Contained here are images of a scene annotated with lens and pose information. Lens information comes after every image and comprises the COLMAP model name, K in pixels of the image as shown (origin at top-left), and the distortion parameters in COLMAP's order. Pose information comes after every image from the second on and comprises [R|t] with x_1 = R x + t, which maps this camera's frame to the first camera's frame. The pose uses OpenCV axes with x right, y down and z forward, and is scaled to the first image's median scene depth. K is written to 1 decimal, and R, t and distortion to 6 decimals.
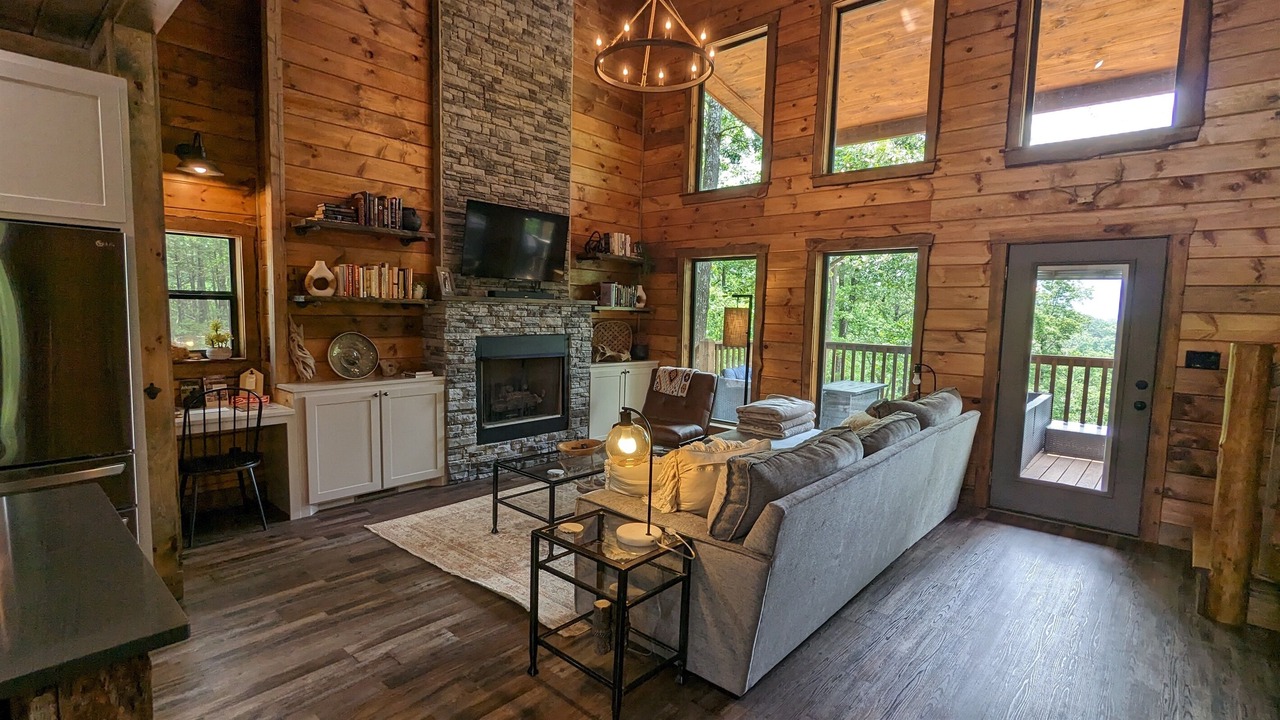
lens RADIAL K [[603.0, 0, 635.8], [0, 603.0, 364.8], [0, 0, 1]] dist [-0.000565, -0.000371]
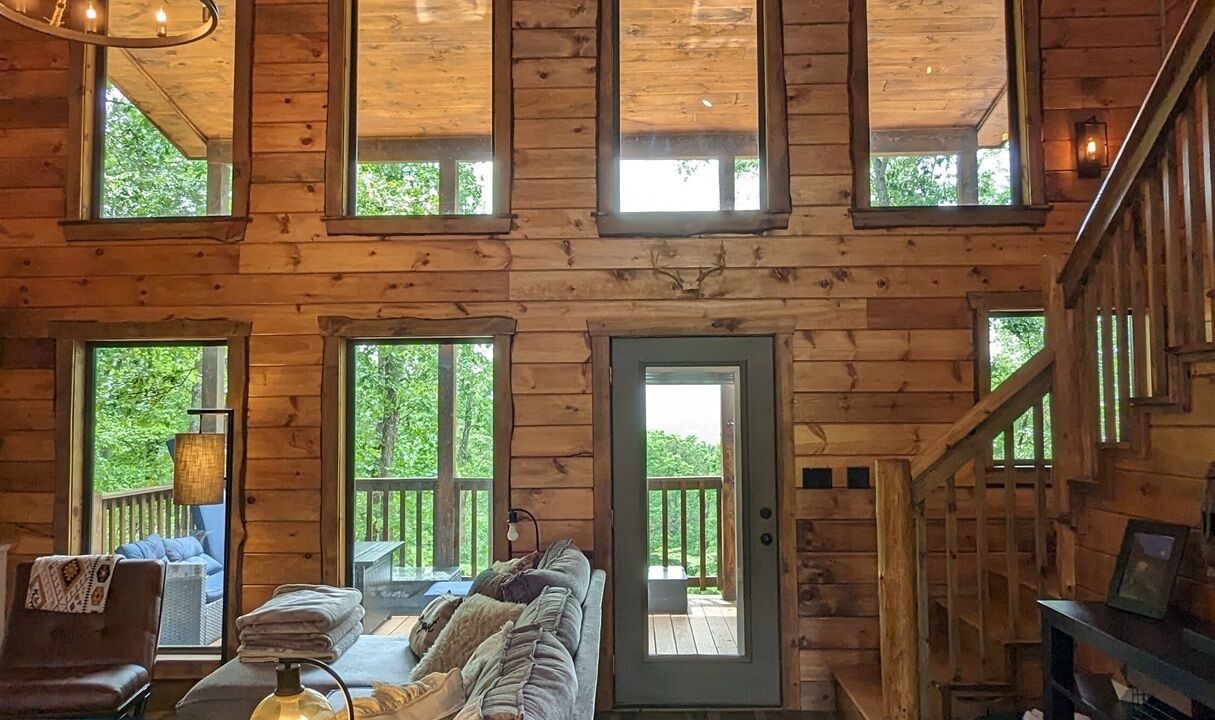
lens RADIAL K [[1016.0, 0, 599.4], [0, 1016.0, 353.9], [0, 0, 1]] dist [0.018451, -0.033573]
pose [[0.763907, 0.011022, 0.645232, -0.173606], [0.085191, 0.989381, -0.117761, -0.028569], [-0.639678, 0.144926, 0.754857, 0.056938]]
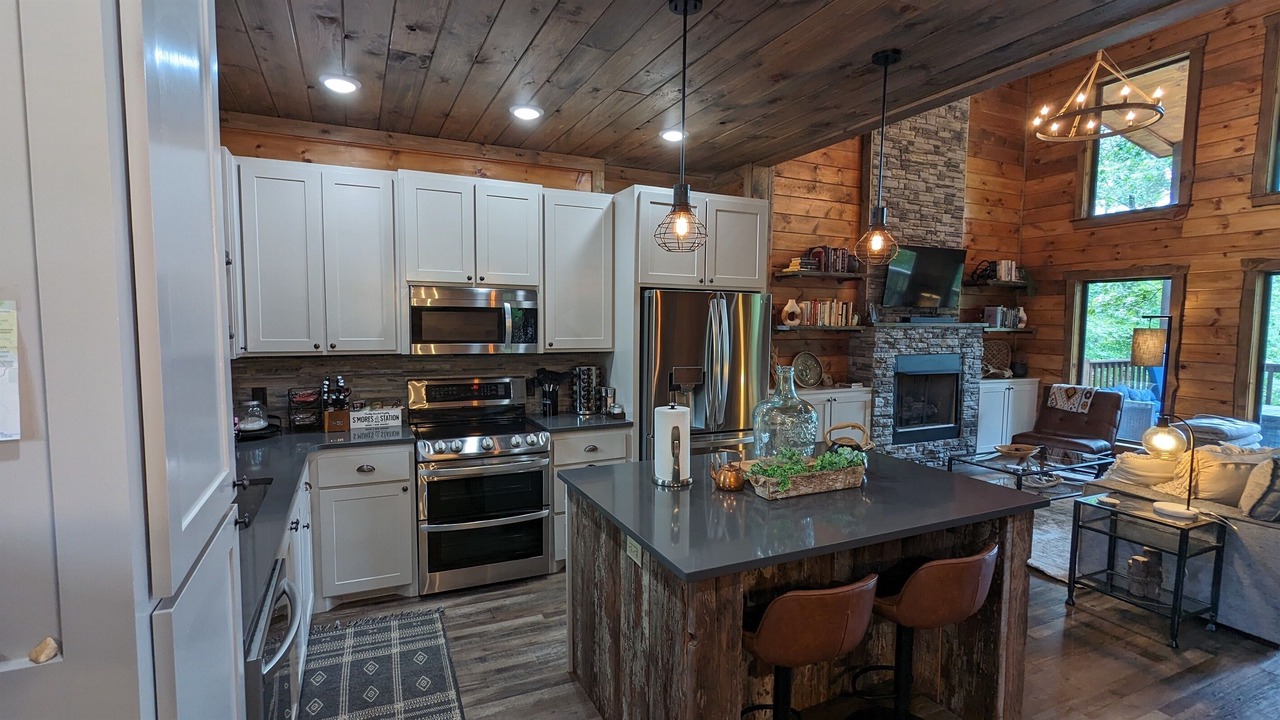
lens RADIAL K [[603.0, 0, 636.1], [0, 603.0, 363.1], [0, 0, 1]] dist [-0.000565, -0.000371]
pose [[0.919830, 0.012877, -0.392106, -0.259421], [-0.022775, 0.999528, -0.020600, 0.005706], [0.391656, 0.027879, 0.919689, -0.315147]]
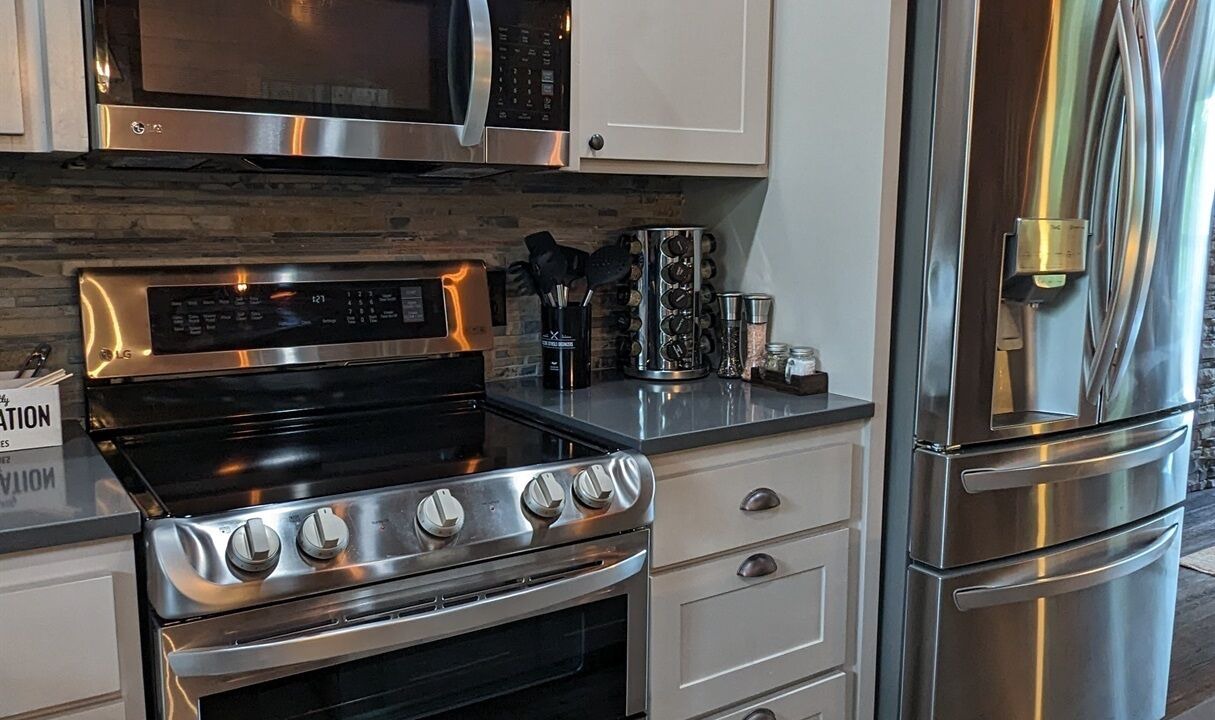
lens RADIAL K [[1016.0, 0, 598.9], [0, 1016.0, 348.3], [0, 0, 1]] dist [0.018451, -0.033573]
pose [[0.967028, 0.020086, -0.253876, -0.557583], [-0.008479, 0.998871, 0.046734, 0.025765], [0.254528, -0.043040, 0.966107, -0.021670]]
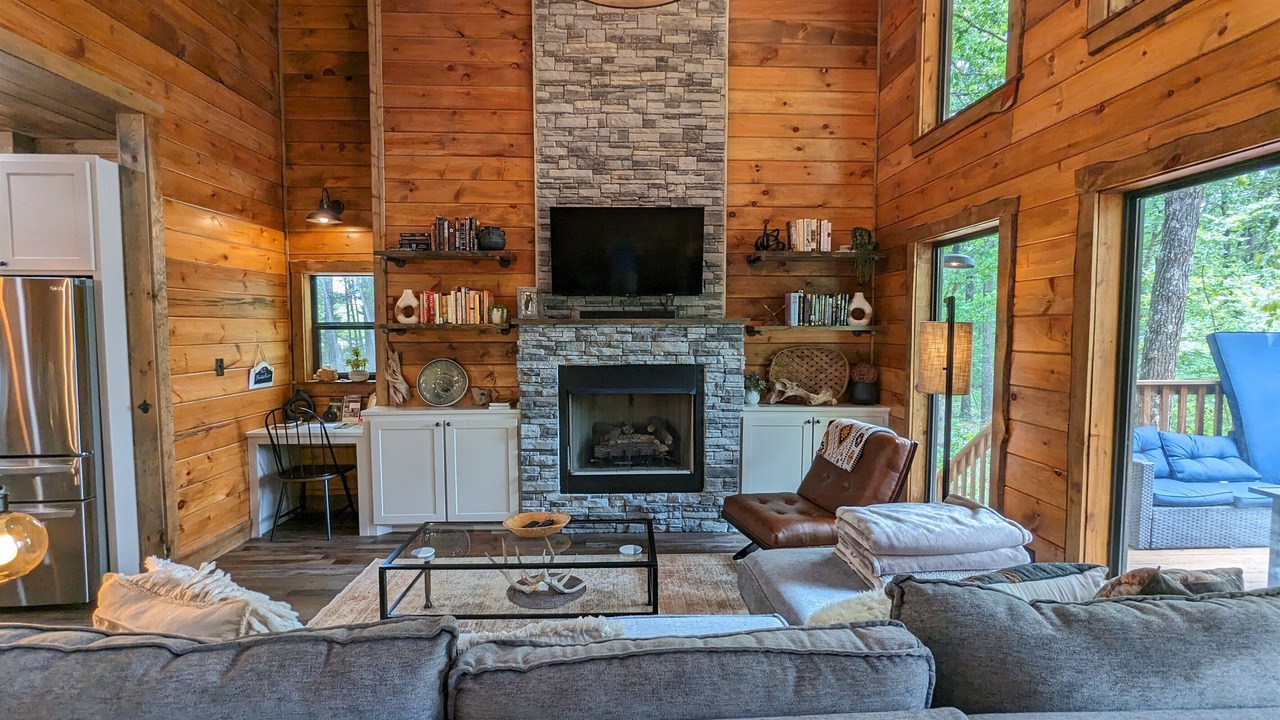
lens RADIAL K [[603.0, 0, 636.3], [0, 603.0, 364.3], [0, 0, 1]] dist [-0.000565, -0.000371]
pose [[0.694188, 0.019820, -0.719521, 0.411125], [-0.048669, 0.998626, -0.019448, -0.035953], [0.718147, 0.048519, 0.694198, 0.472149]]
